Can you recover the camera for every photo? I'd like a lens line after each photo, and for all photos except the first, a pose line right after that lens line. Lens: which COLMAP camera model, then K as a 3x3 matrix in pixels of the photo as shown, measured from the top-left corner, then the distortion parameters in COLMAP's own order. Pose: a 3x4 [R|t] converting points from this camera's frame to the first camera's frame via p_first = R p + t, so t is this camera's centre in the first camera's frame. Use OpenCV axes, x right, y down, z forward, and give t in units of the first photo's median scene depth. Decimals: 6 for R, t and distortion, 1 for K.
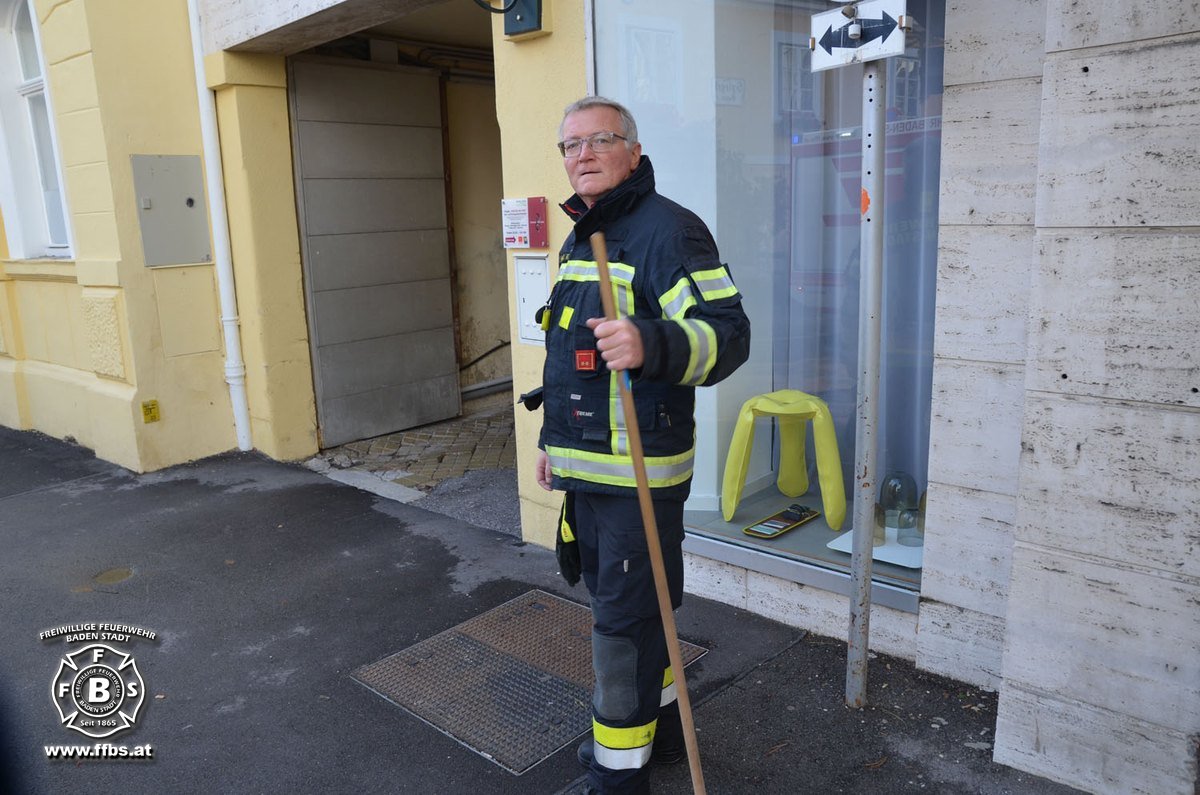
lens RADIAL K [[894.8, 0, 608.2], [0, 894.8, 412.3], [0, 0, 1]] dist [-0.120958, 0.107471]
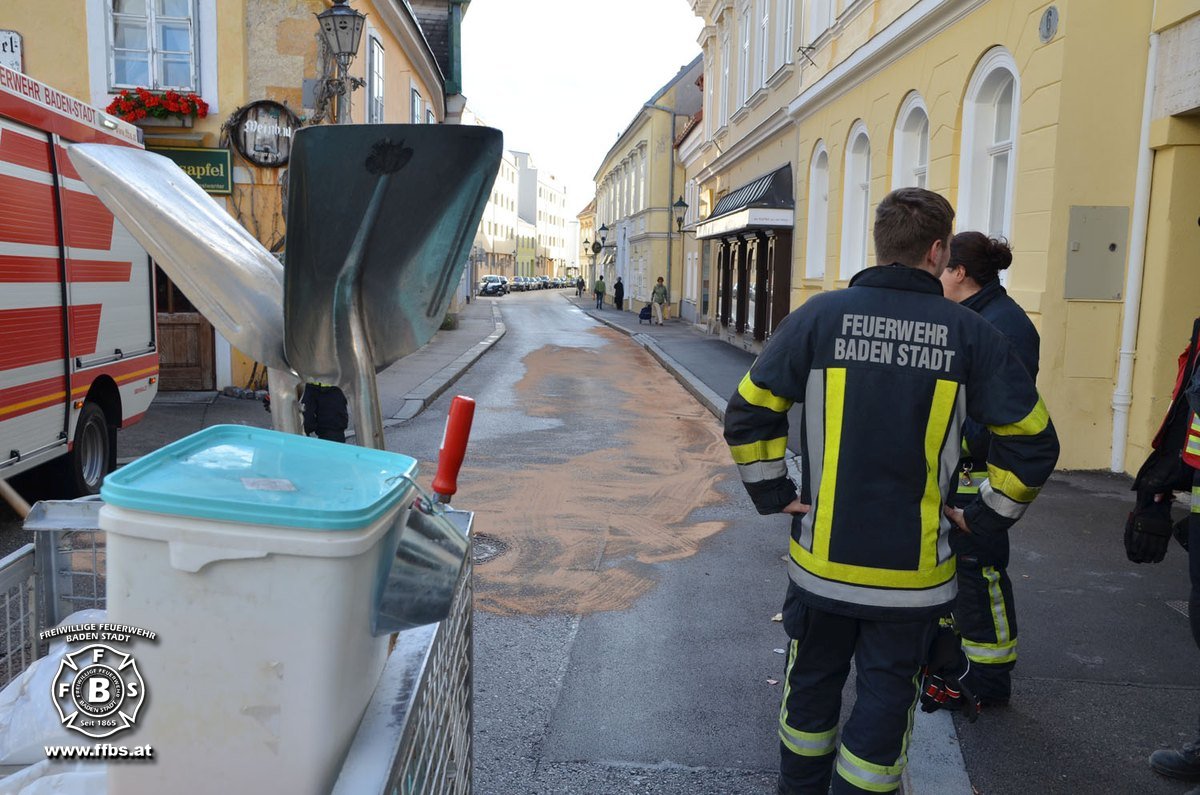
lens RADIAL K [[1067.7, 0, 613.0], [0, 1067.7, 416.5], [0, 0, 1]] dist [-0.077769, 0.142660]
pose [[0.649158, 0.151790, -0.745355, 0.402948], [-0.208332, 0.977898, 0.017703, 0.220698], [0.731568, 0.143790, 0.666433, -0.925396]]
